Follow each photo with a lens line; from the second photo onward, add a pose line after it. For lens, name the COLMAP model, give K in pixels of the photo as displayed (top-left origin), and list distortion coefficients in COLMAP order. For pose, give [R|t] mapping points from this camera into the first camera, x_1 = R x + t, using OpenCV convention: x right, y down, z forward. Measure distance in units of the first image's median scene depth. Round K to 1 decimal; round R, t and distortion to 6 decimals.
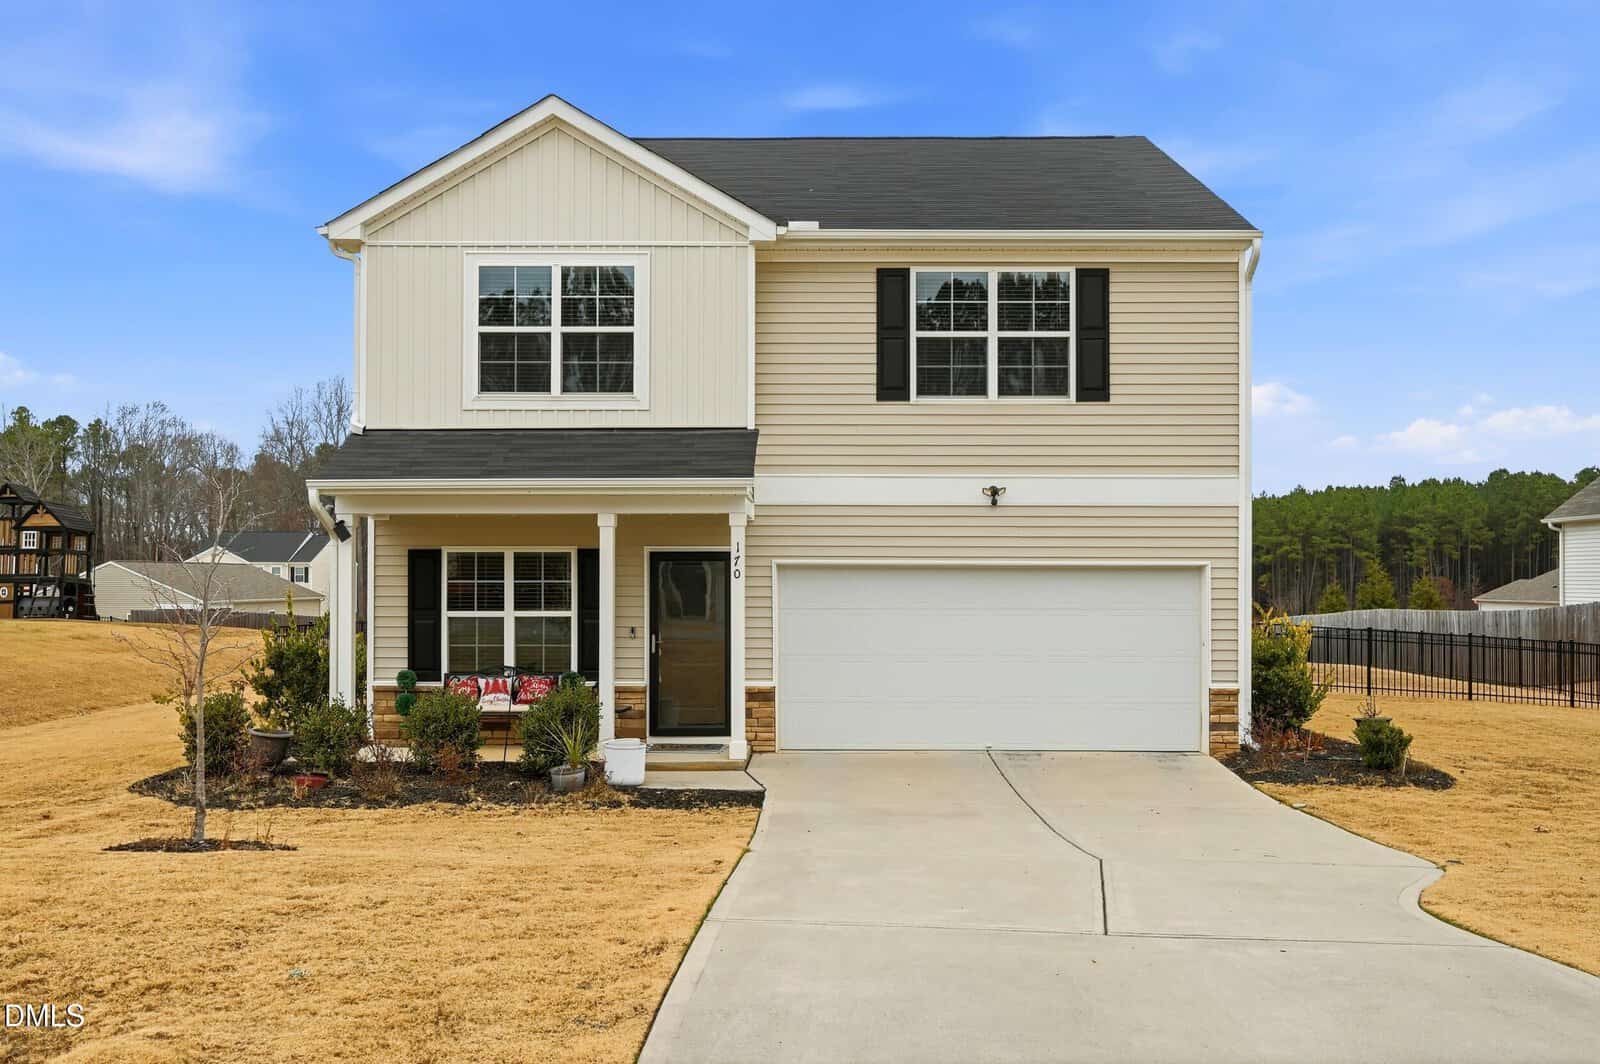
lens RADIAL K [[1399.3, 0, 838.1], [0, 1399.3, 568.7], [0, 0, 1]] dist [-0.011928, -0.005080]
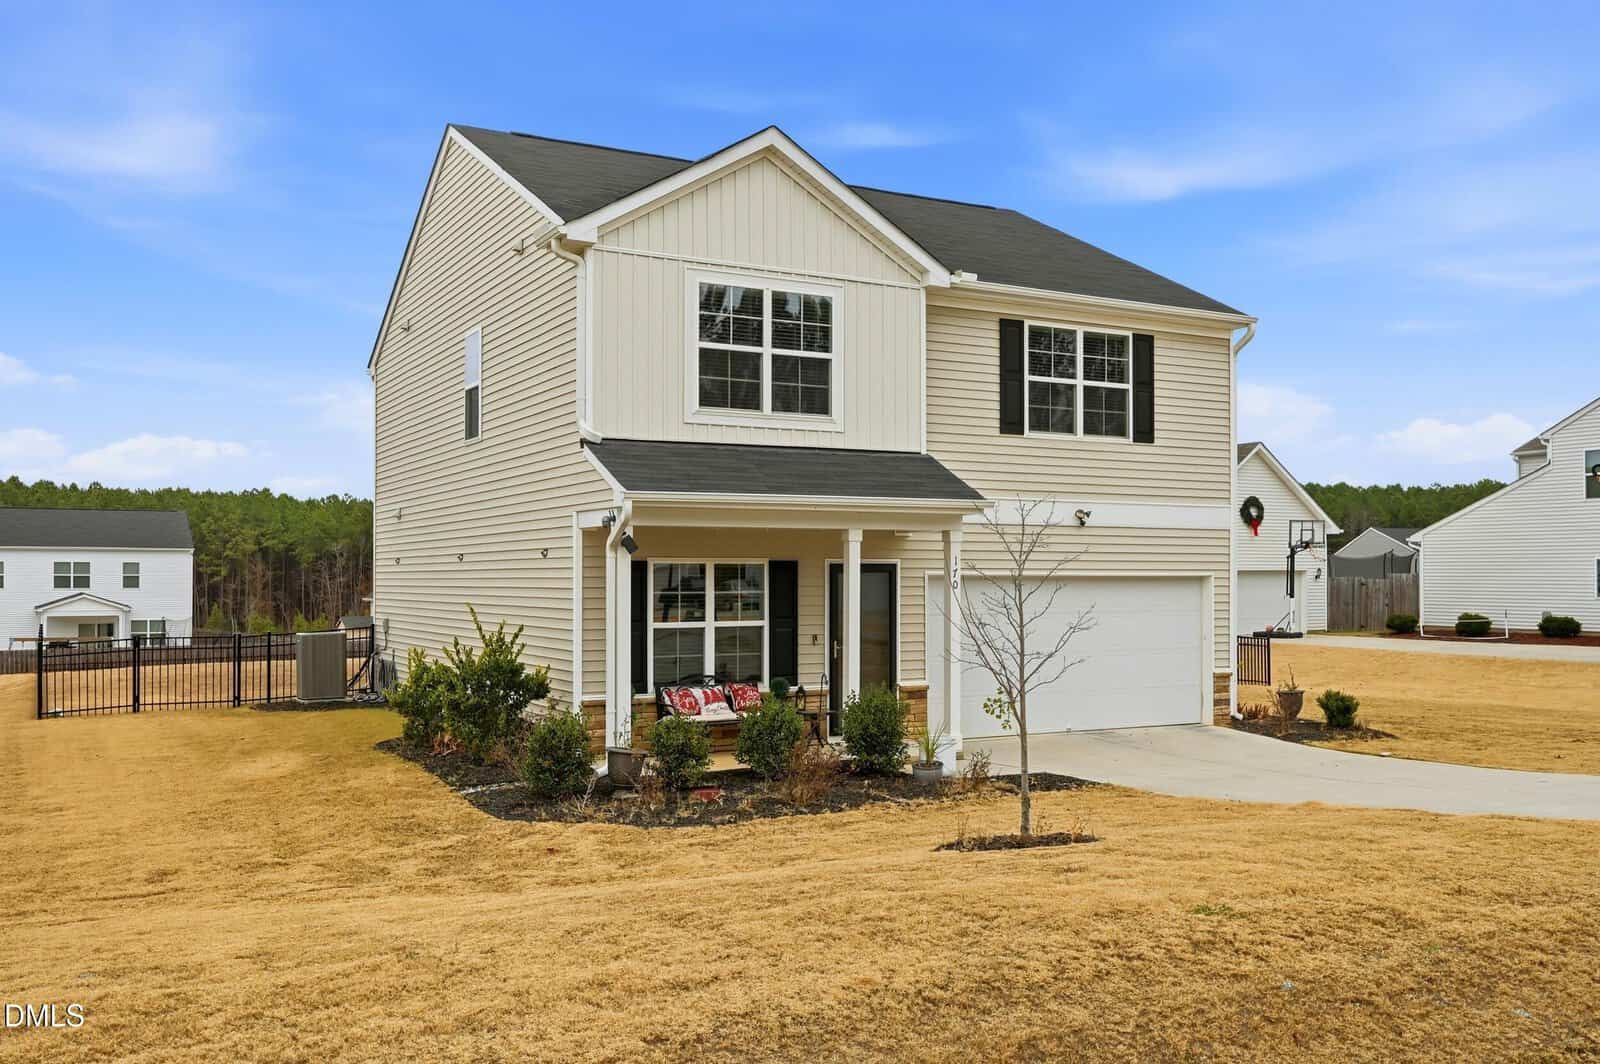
lens RADIAL K [[1399.3, 0, 838.1], [0, 1399.3, 568.7], [0, 0, 1]] dist [-0.011928, -0.005080]
pose [[0.869627, 0.001687, 0.493706, -0.657957], [-0.001249, 0.999998, -0.001217, -0.007022], [-0.493707, 0.000442, 0.869628, 0.064752]]
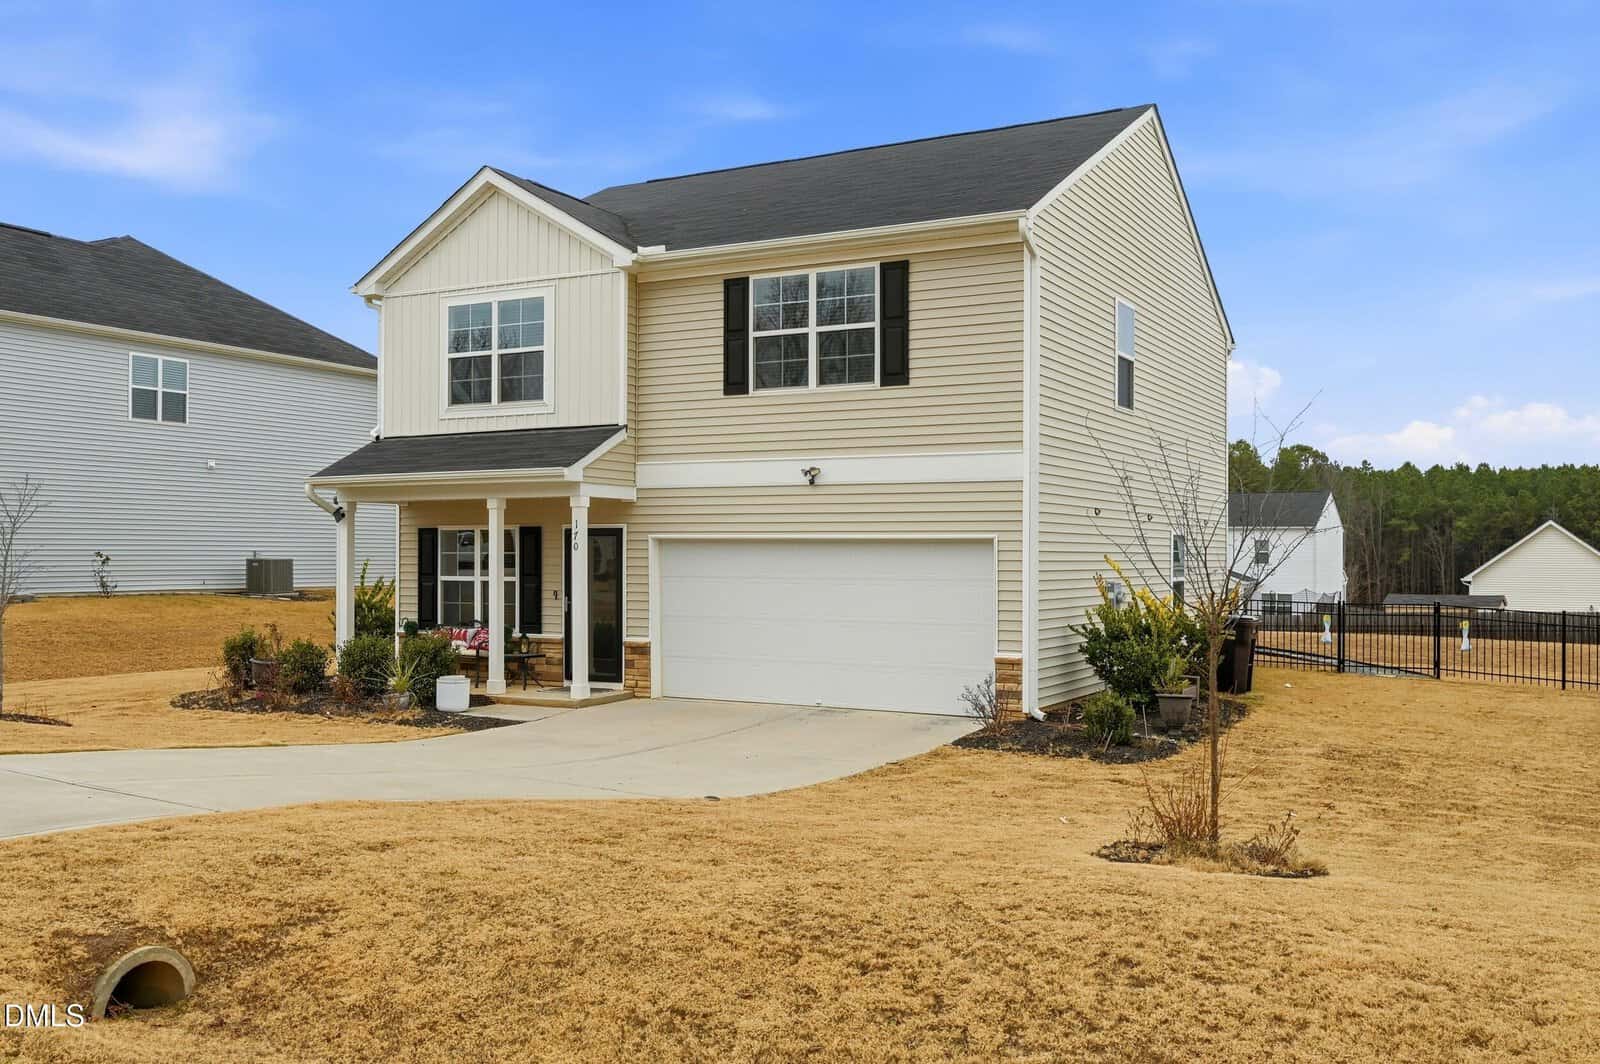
lens RADIAL K [[1399.3, 0, 838.1], [0, 1399.3, 568.7], [0, 0, 1]] dist [-0.011928, -0.005080]
pose [[0.883925, 0.006663, -0.467581, 0.647229], [-0.000240, 0.999905, 0.013795, 0.005792], [0.467628, -0.012081, 0.883843, 0.031116]]
